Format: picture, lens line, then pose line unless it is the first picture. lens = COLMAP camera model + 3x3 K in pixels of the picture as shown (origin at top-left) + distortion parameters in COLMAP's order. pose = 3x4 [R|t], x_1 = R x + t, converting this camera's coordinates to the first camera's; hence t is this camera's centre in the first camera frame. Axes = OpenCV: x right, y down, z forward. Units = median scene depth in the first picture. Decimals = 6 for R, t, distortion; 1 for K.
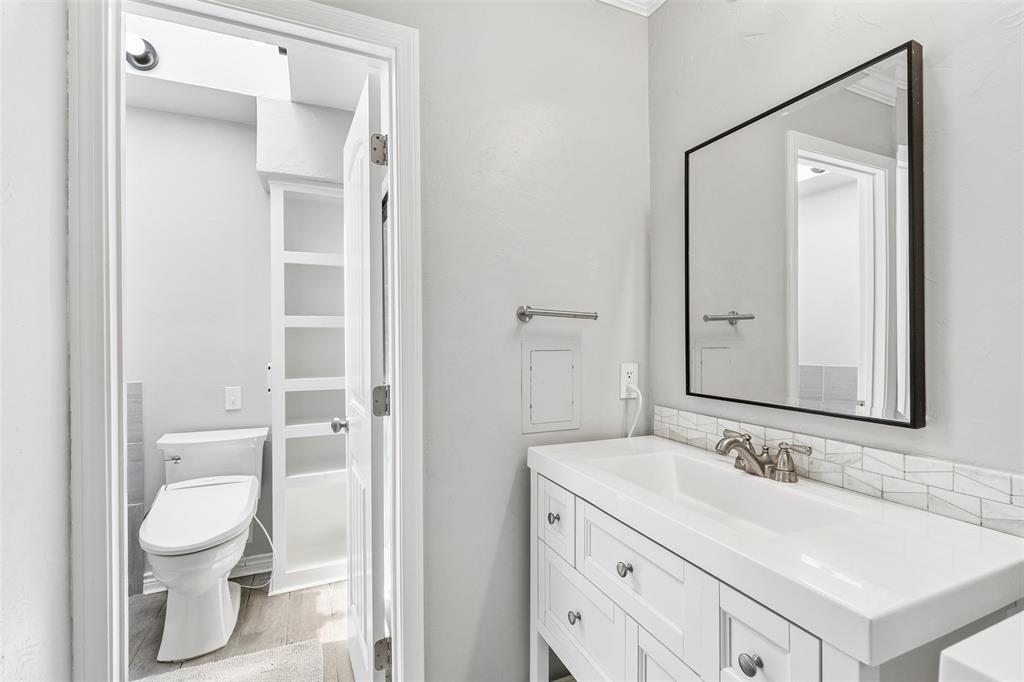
lens RADIAL K [[471.6, 0, 511.0], [0, 471.6, 342.5], [0, 0, 1]] dist [0.010051, -0.000355]
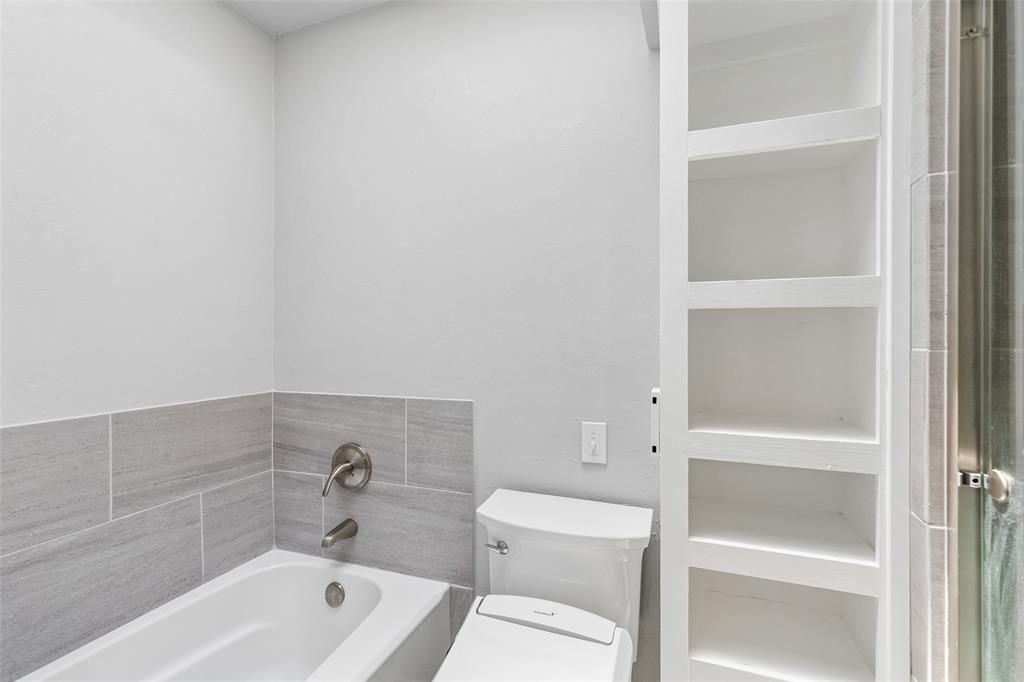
lens RADIAL K [[471.6, 0, 510.7], [0, 471.6, 337.9], [0, 0, 1]] dist [0.010051, -0.000355]
pose [[0.711916, 0.011963, -0.702162, -0.287128], [-0.006203, 0.999923, 0.010747, -0.008768], [0.702237, -0.003296, 0.711936, 0.570740]]
